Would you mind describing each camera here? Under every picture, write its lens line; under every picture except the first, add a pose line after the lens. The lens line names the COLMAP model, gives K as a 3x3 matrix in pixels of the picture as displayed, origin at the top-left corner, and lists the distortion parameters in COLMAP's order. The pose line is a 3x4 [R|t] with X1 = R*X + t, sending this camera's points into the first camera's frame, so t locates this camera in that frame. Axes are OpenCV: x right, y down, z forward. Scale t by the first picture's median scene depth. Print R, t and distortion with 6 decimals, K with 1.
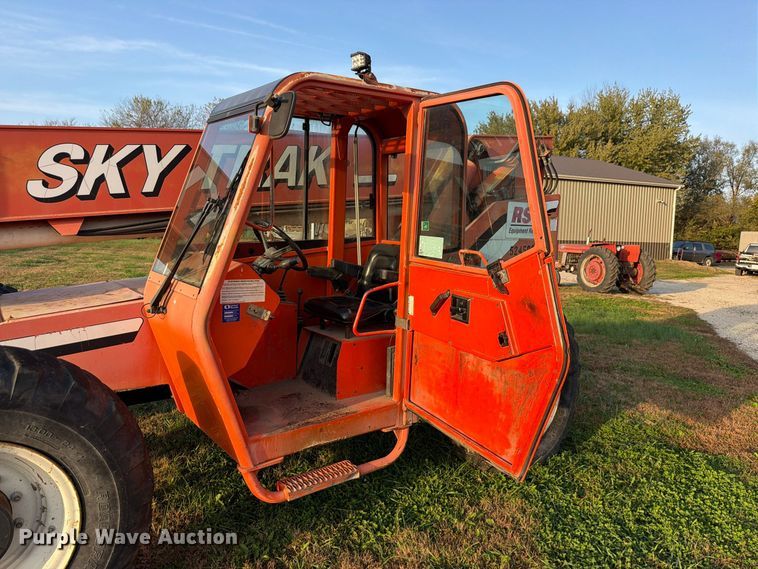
lens RADIAL K [[532.0, 0, 374.8], [0, 532.0, 282.1], [0, 0, 1]] dist [0.094018, -0.148091]
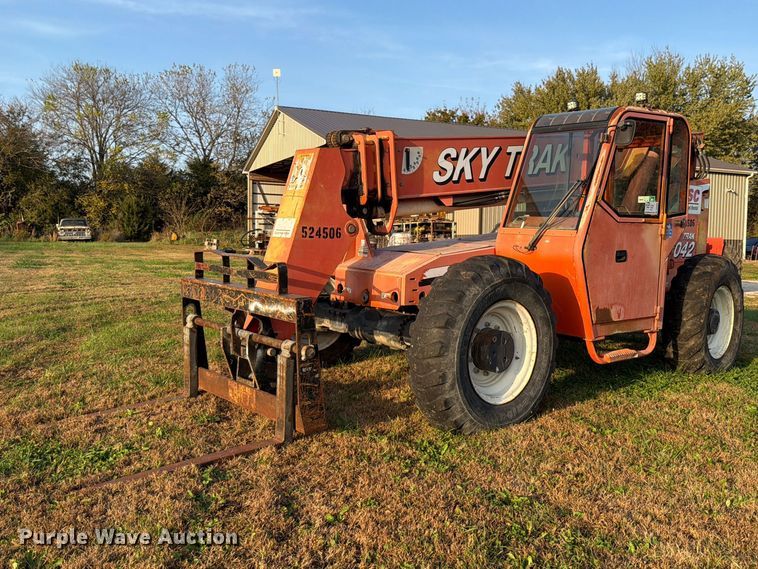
lens RADIAL K [[700.8, 0, 388.1], [0, 700.8, 282.2], [0, 0, 1]] dist [0.186766, -0.383654]
pose [[0.998356, -0.014240, 0.055518, -0.775909], [0.015774, 0.999503, -0.027290, 0.169831], [-0.055102, 0.028121, 0.998085, -0.929427]]
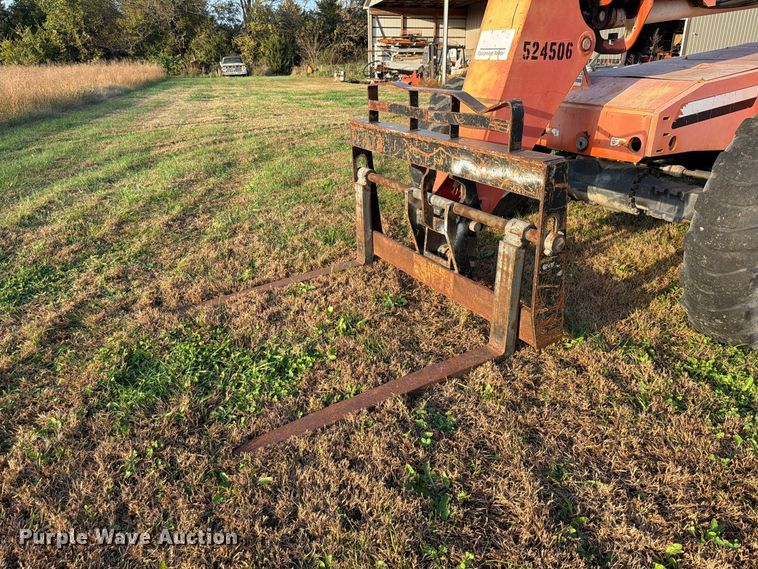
lens RADIAL K [[532.0, 0, 374.8], [0, 532.0, 282.1], [0, 0, 1]] dist [0.094018, -0.148091]
pose [[0.992191, 0.007719, -0.124488, -0.998500], [0.027828, 0.959225, 0.281271, 0.113115], [0.121583, -0.282539, 0.951520, -0.266613]]
